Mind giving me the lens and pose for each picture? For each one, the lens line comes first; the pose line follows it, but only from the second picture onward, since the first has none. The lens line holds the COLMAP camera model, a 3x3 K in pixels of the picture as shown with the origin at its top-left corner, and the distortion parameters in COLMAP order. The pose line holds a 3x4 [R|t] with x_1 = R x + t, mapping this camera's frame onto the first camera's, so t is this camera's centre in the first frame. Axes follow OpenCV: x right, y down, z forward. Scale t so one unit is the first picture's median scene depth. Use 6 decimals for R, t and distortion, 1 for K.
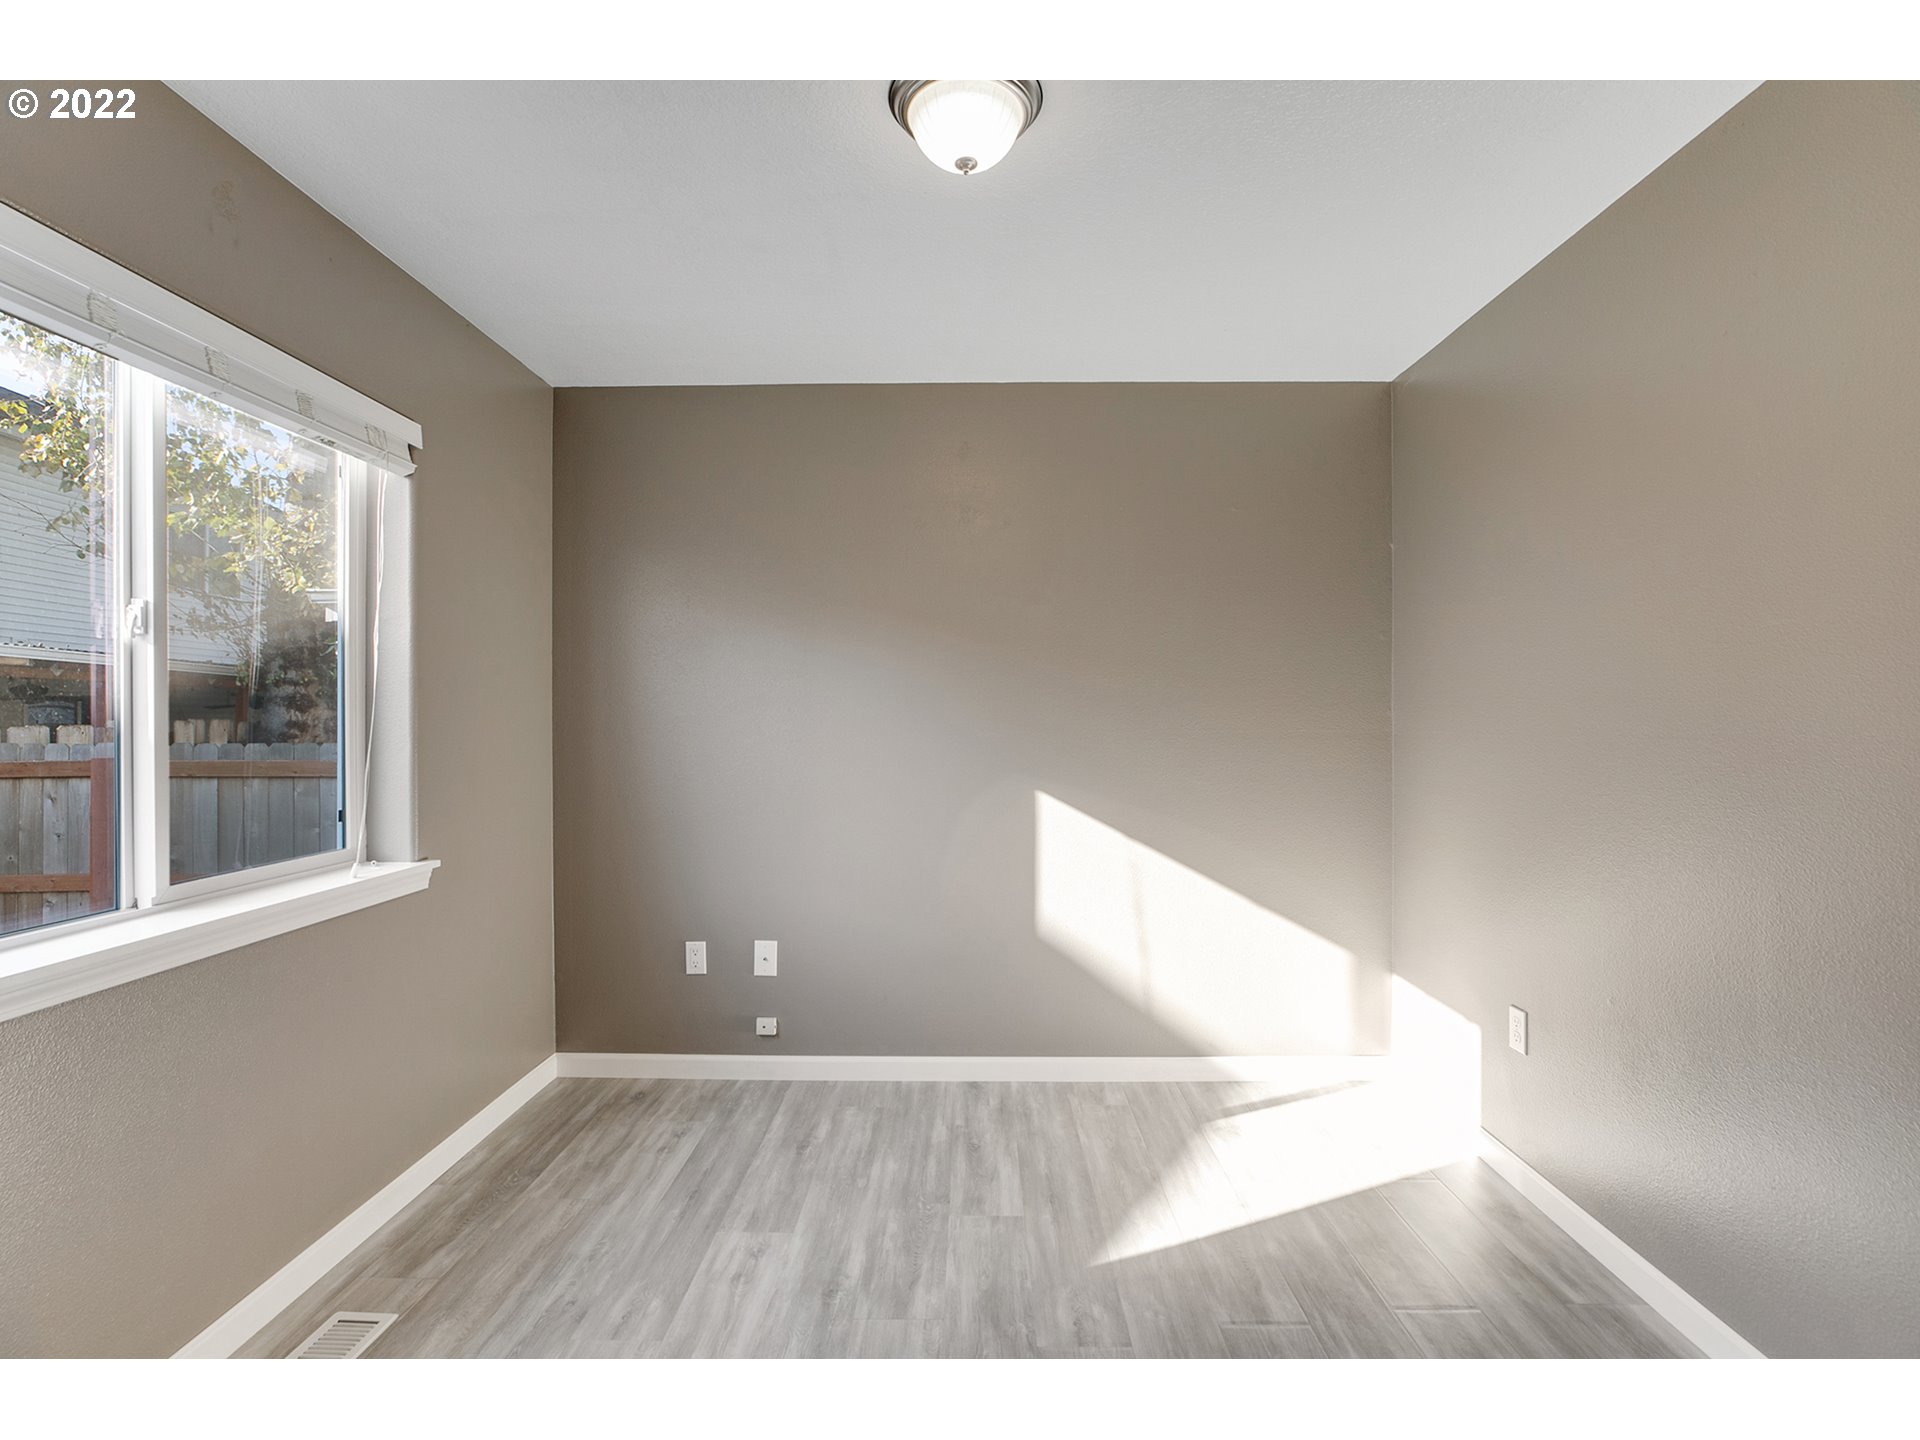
lens RADIAL K [[854.8, 0, 958.9], [0, 854.8, 717.4], [0, 0, 1]] dist [-0.000601, 0.001205]
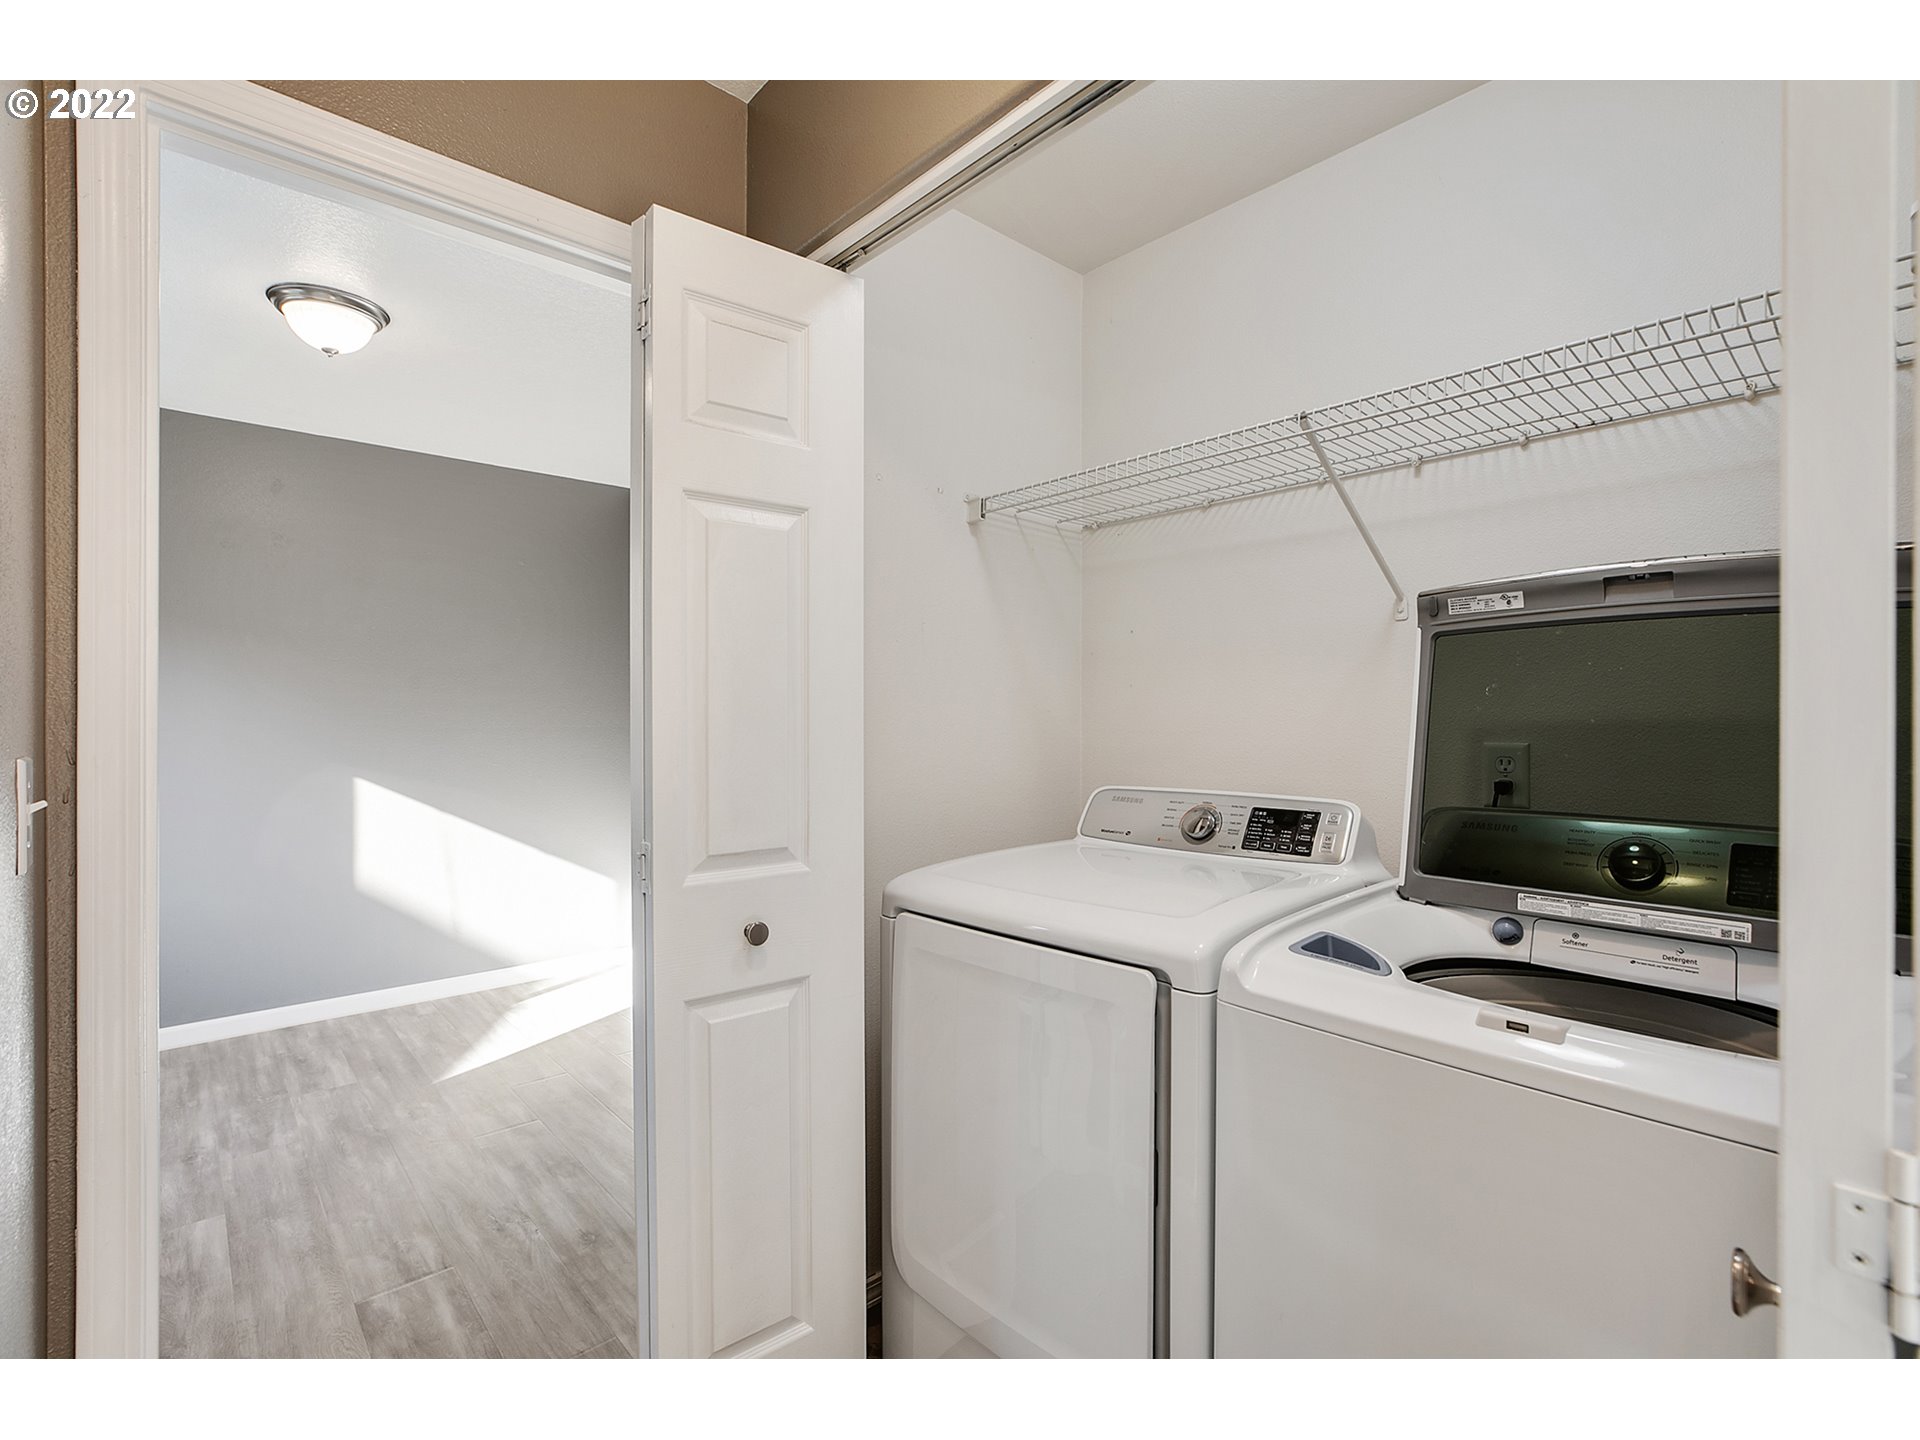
lens RADIAL K [[854.8, 0, 951.9], [0, 854.8, 711.1], [0, 0, 1]] dist [-0.000601, 0.001205]
pose [[0.723622, 0.000920, 0.690196, -0.165498], [-0.002139, 0.999997, 0.000909, -0.013732], [-0.690193, -0.002134, 0.723622, -0.592768]]
